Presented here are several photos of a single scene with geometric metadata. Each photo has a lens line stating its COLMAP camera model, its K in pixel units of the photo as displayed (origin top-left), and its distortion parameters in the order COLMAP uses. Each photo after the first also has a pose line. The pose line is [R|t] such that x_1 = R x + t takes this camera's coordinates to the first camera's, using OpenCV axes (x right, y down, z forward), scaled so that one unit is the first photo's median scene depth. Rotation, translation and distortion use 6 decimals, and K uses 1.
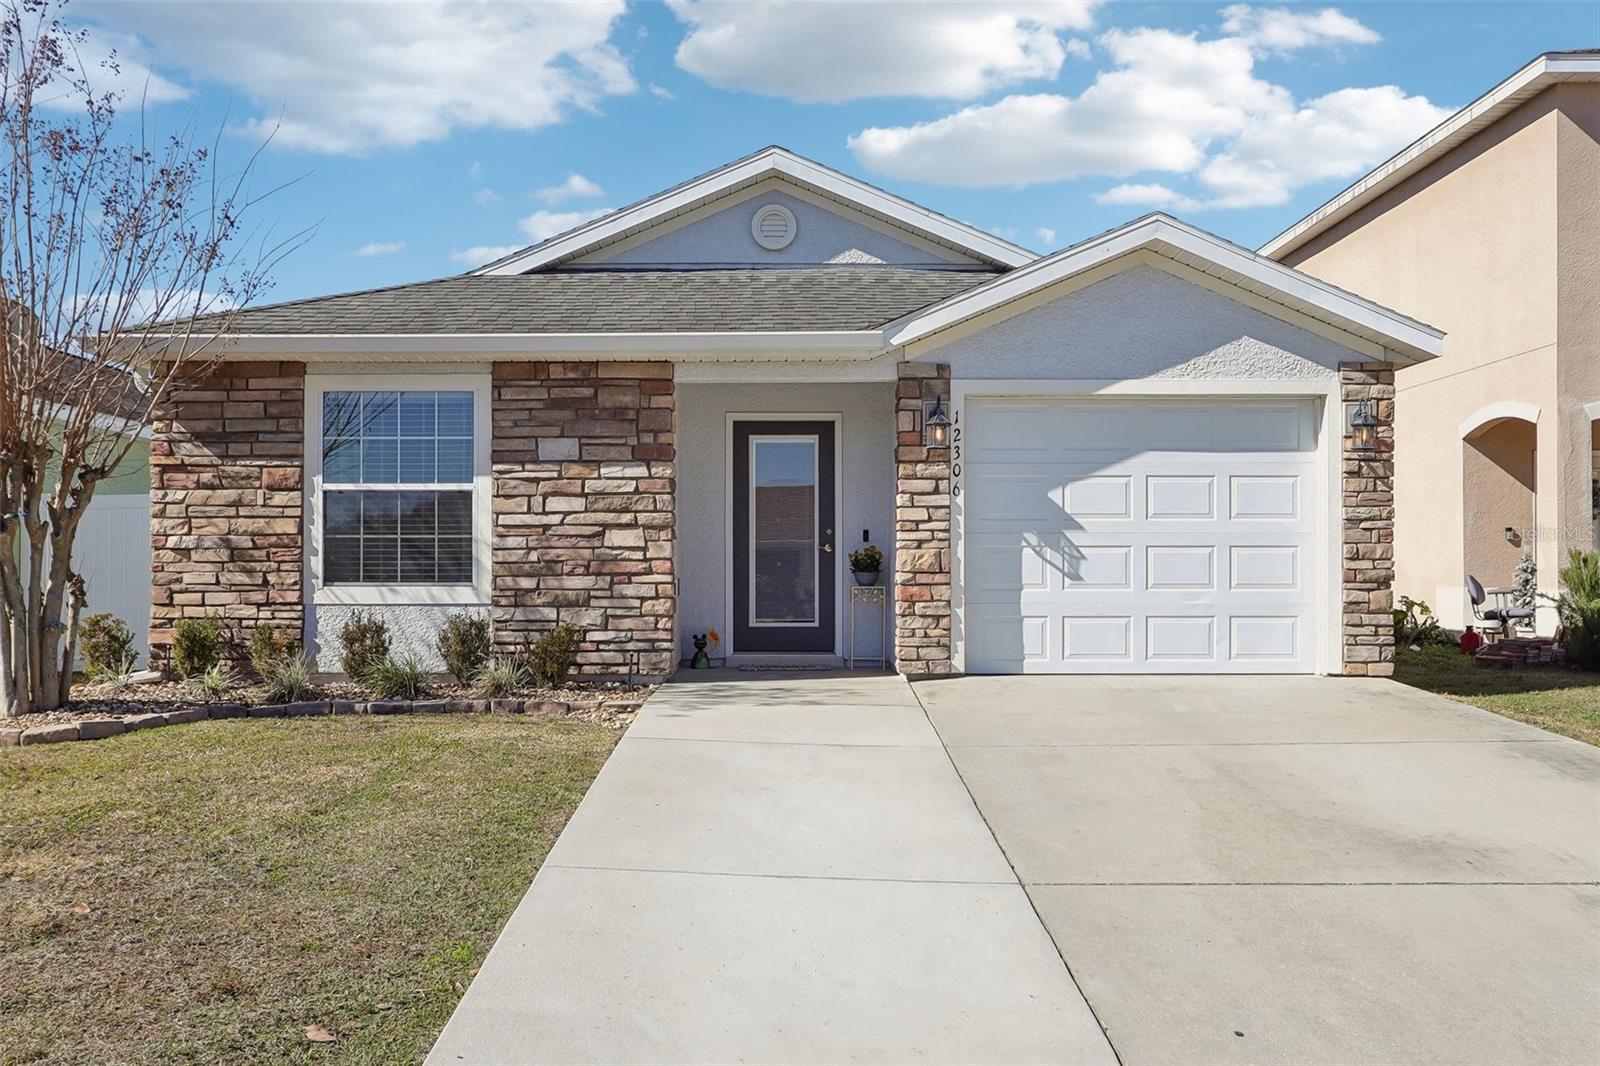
lens RADIAL K [[876.1, 0, 797.3], [0, 876.1, 539.3], [0, 0, 1]] dist [0.000103, 0.000001]
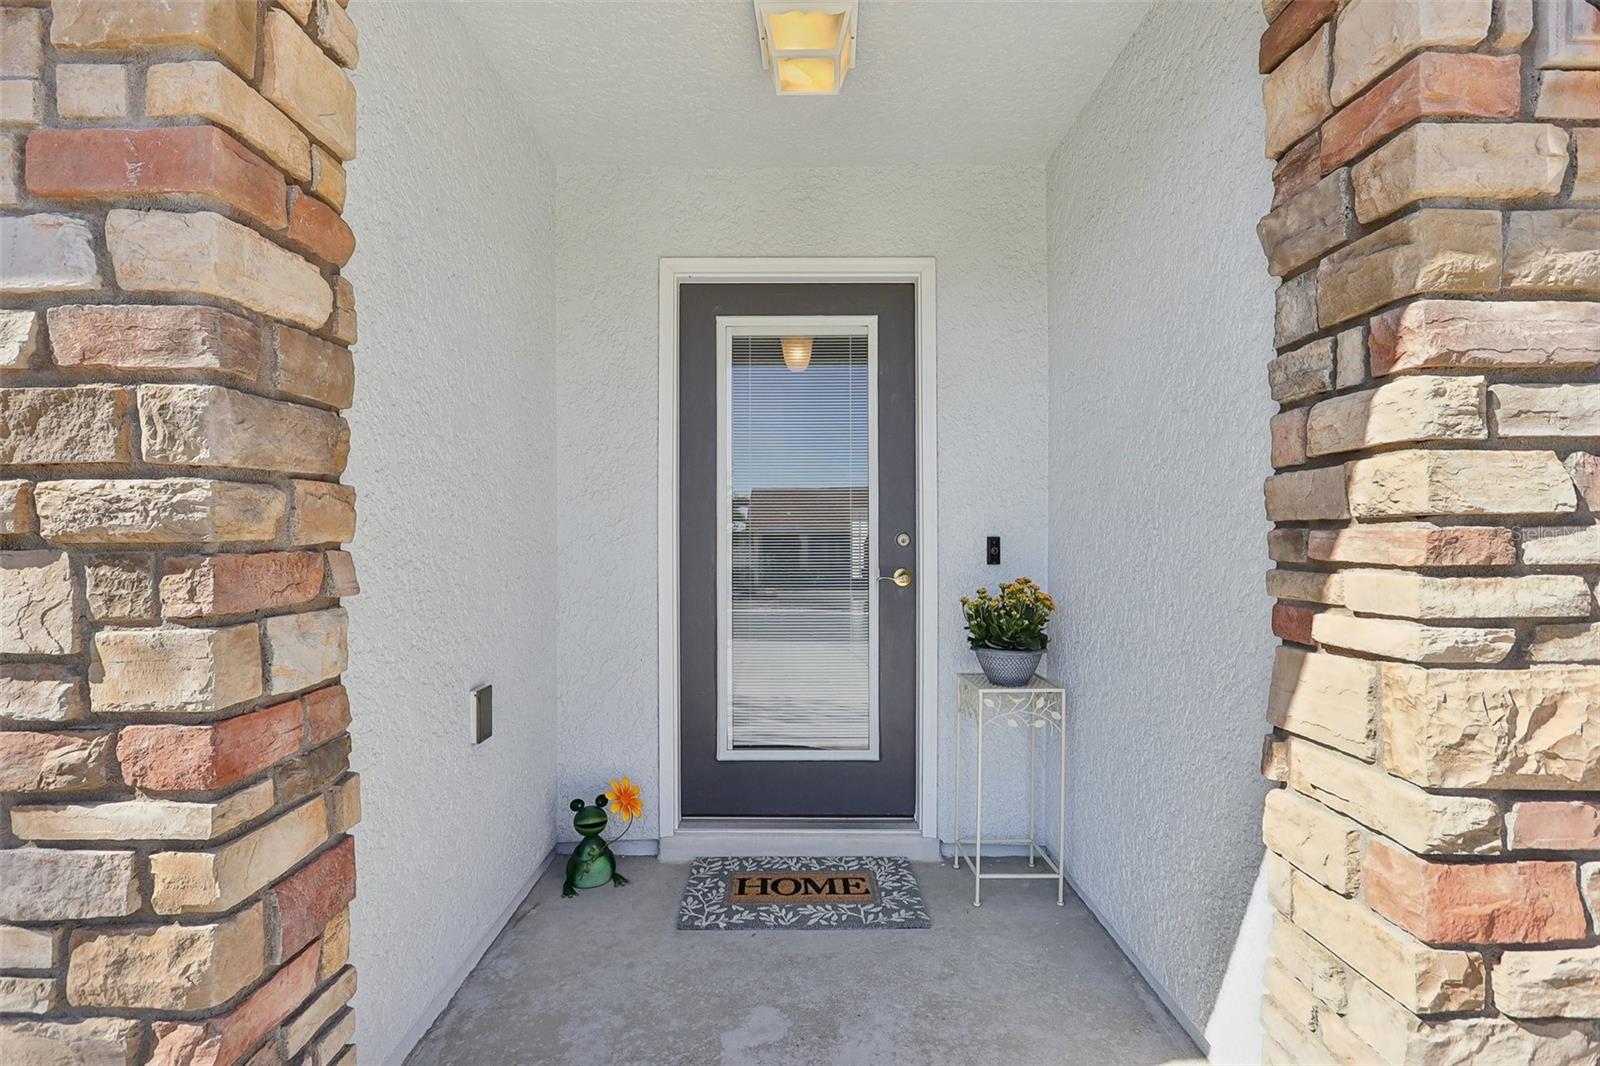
lens RADIAL K [[739.5, 0, 799.7], [0, 739.5, 533.9], [0, 0, 1]] dist [-0.016352, 0.002788]
pose [[0.999972, -0.000624, -0.007405, -0.015230], [0.000679, 0.999972, 0.007515, -0.019115], [0.007400, -0.007520, 0.999944, 0.841769]]
